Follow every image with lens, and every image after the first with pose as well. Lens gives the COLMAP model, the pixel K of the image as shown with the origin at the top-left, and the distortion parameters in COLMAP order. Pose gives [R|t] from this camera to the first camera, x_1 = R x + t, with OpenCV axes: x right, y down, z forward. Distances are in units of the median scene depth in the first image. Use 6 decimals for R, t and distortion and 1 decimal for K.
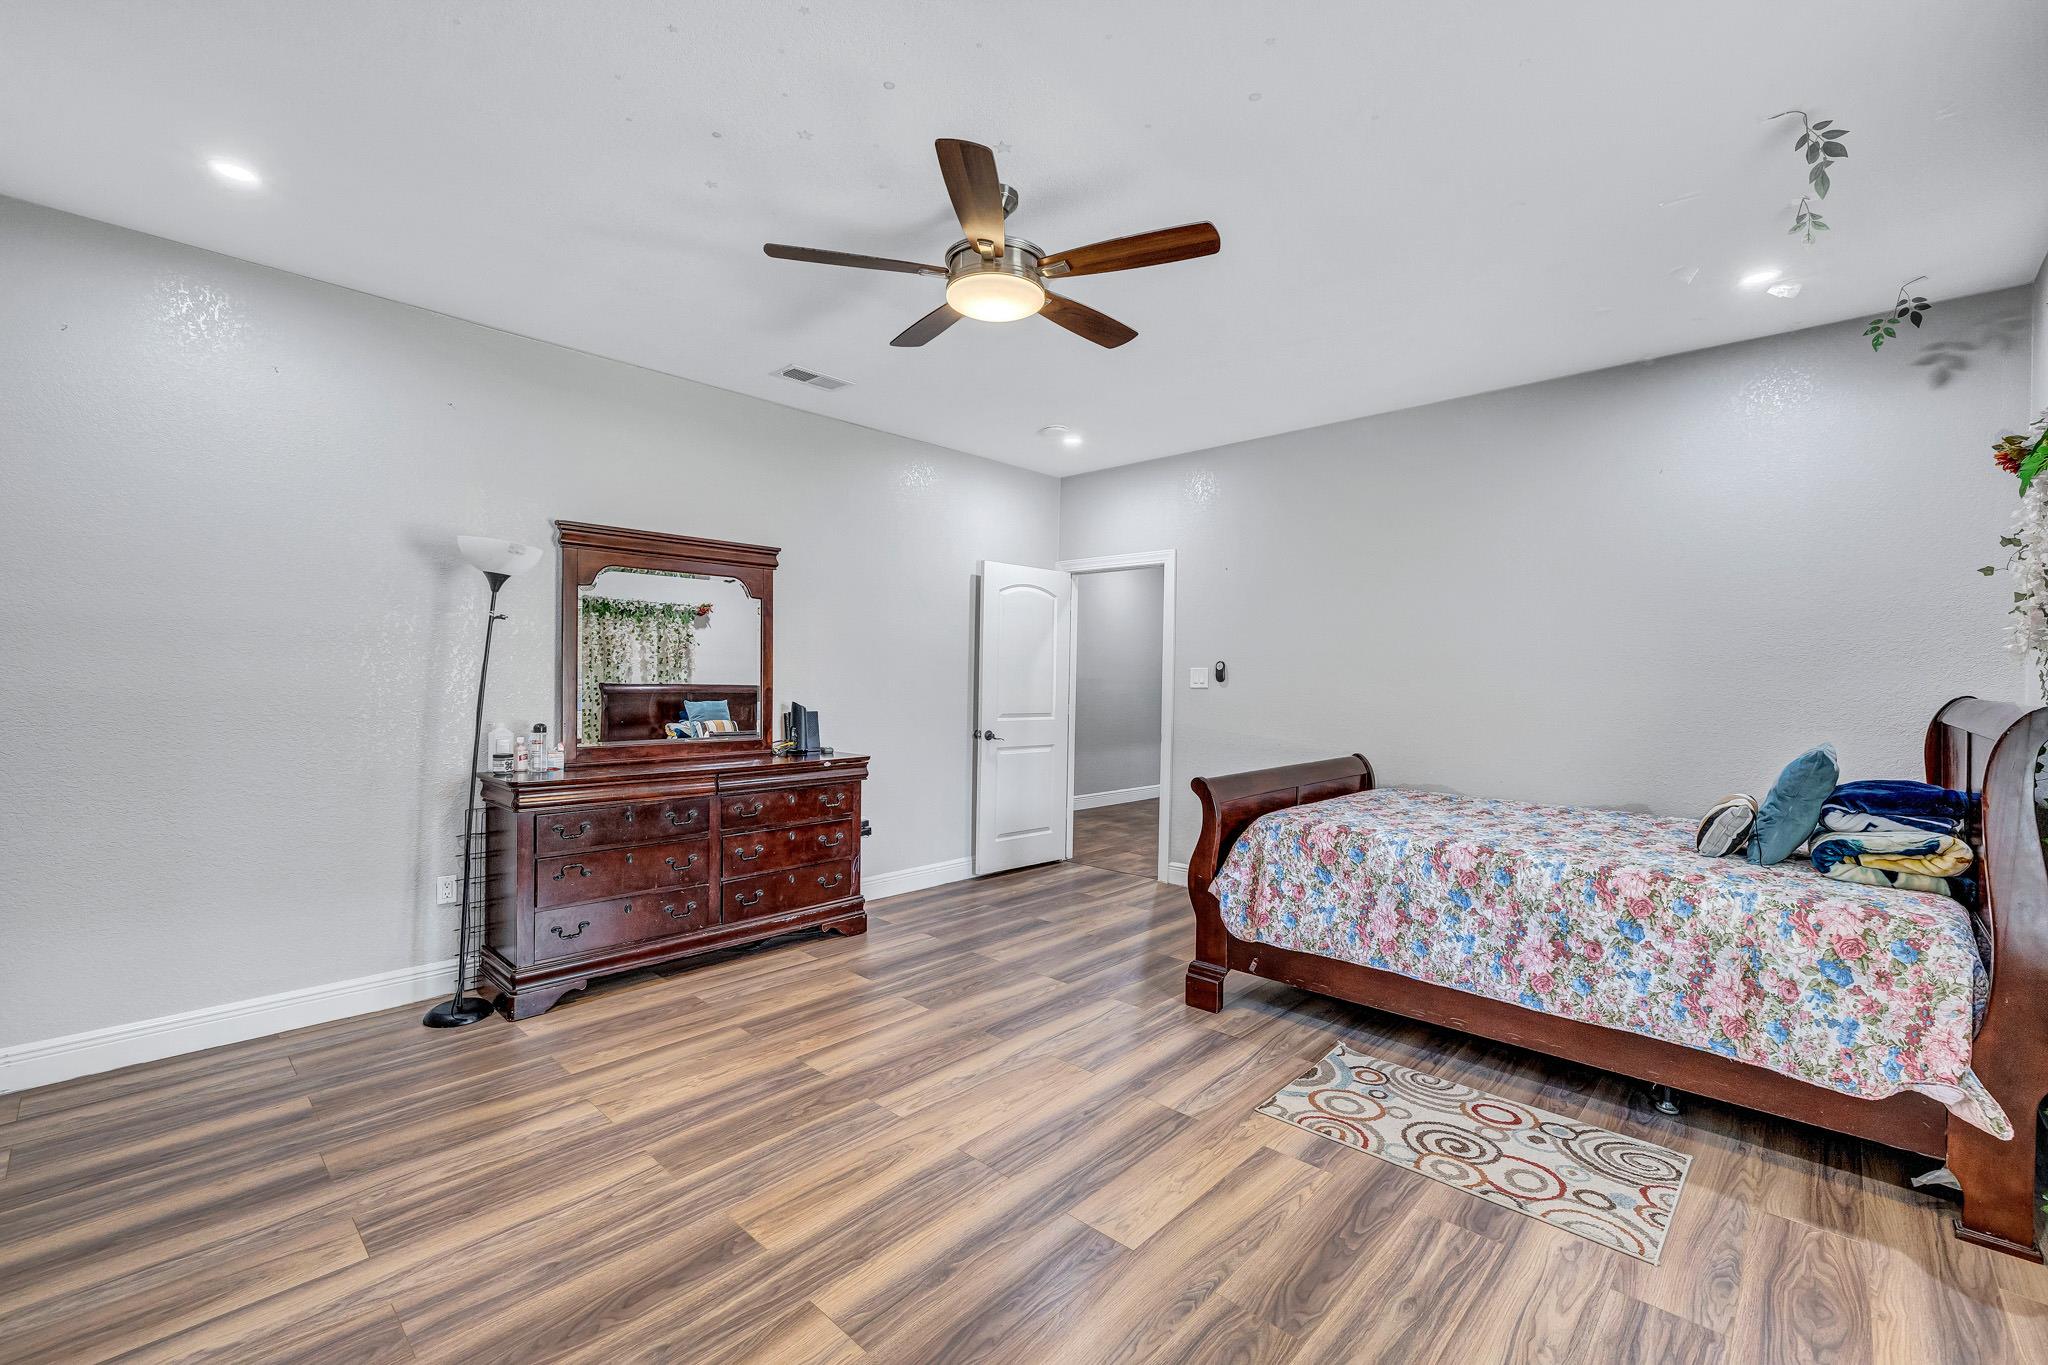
lens RADIAL K [[858.7, 0, 1024.0], [0, 858.7, 682.5], [0, 0, 1]] dist [-0.001003, 0.000244]
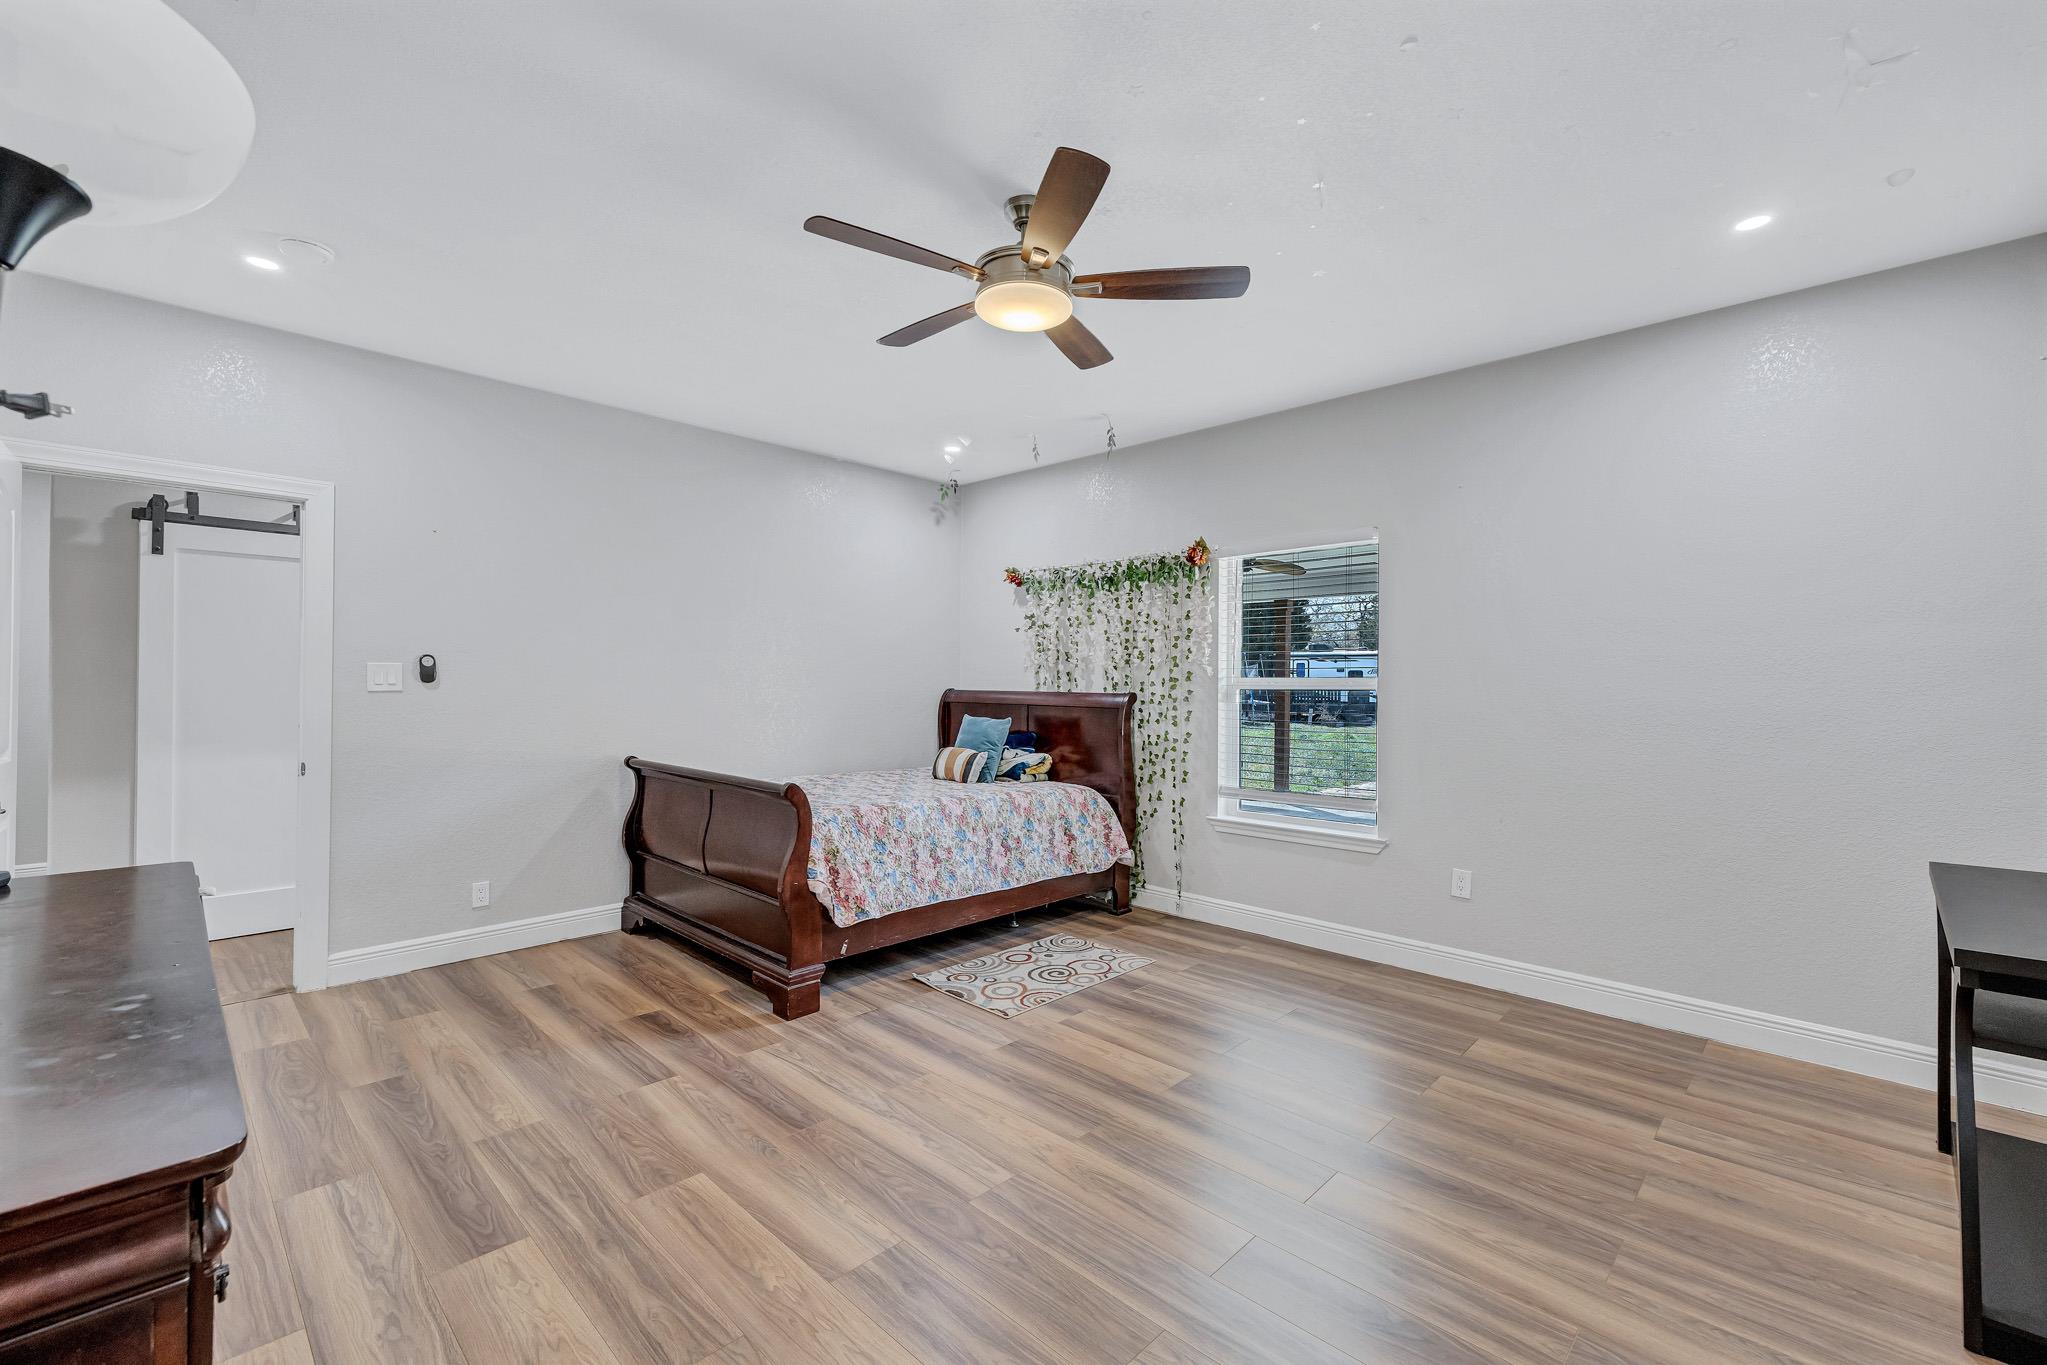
lens RADIAL K [[858.2, 0, 1023.5], [0, 858.2, 682.5], [0, 0, 1]] dist [-0.001003, 0.000244]
pose [[0.020198, -0.008299, 0.999762, -1.000330], [-0.002951, 0.999961, 0.008360, -0.017127], [-0.999792, -0.003119, 0.020173, 0.936450]]
